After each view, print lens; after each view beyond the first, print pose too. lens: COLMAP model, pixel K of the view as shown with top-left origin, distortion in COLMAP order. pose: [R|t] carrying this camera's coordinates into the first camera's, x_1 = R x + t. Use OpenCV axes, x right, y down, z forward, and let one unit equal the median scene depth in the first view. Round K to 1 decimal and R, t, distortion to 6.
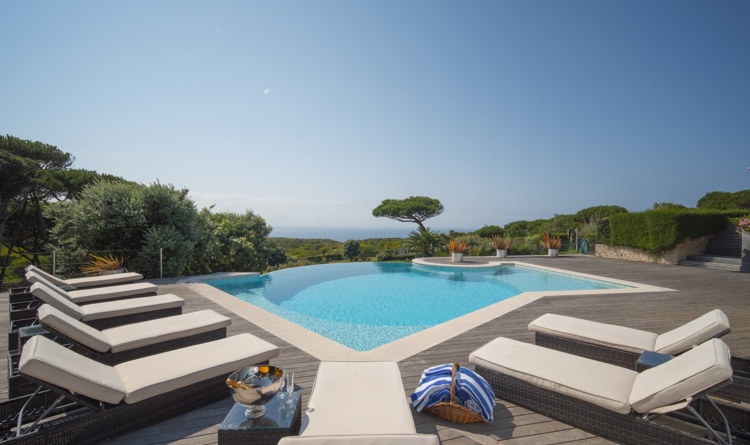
lens RADIAL K [[326.0, 0, 375.7], [0, 326.0, 223.6], [0, 0, 1]] dist [-0.010352, 0.004215]
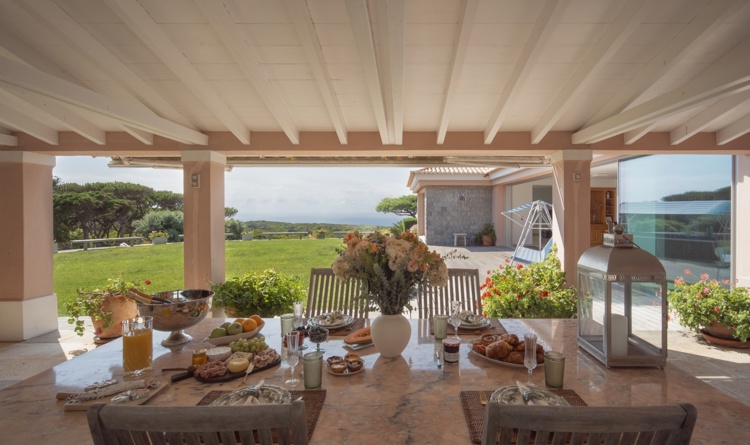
lens RADIAL K [[330.2, 0, 377.4], [0, 330.2, 224.6], [0, 0, 1]] dist [-0.003311, 0.000548]
pose [[0.975952, -0.000535, -0.217985, 0.917756], [0.009702, 0.999113, 0.040986, -0.080118], [0.217769, -0.042115, 0.975091, -0.726026]]
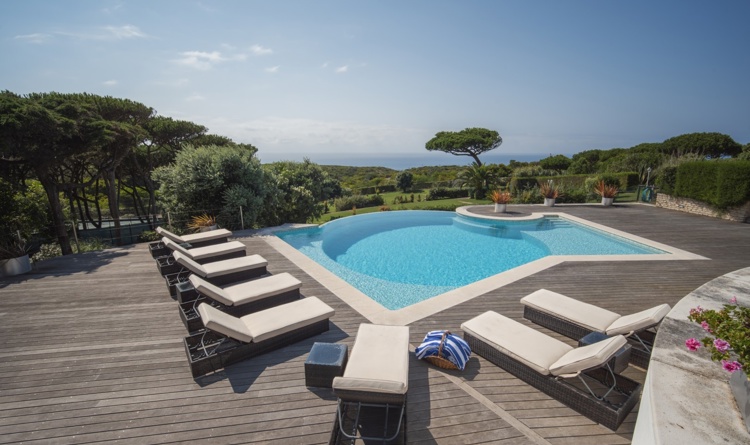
lens RADIAL K [[330.2, 0, 377.4], [0, 330.2, 224.6], [0, 0, 1]] dist [-0.003311, 0.000548]
pose [[0.987363, 0.026610, -0.156222, 0.029529], [0.008577, 0.975384, 0.220345, -0.078152], [0.158240, -0.218901, 0.962830, -0.083342]]
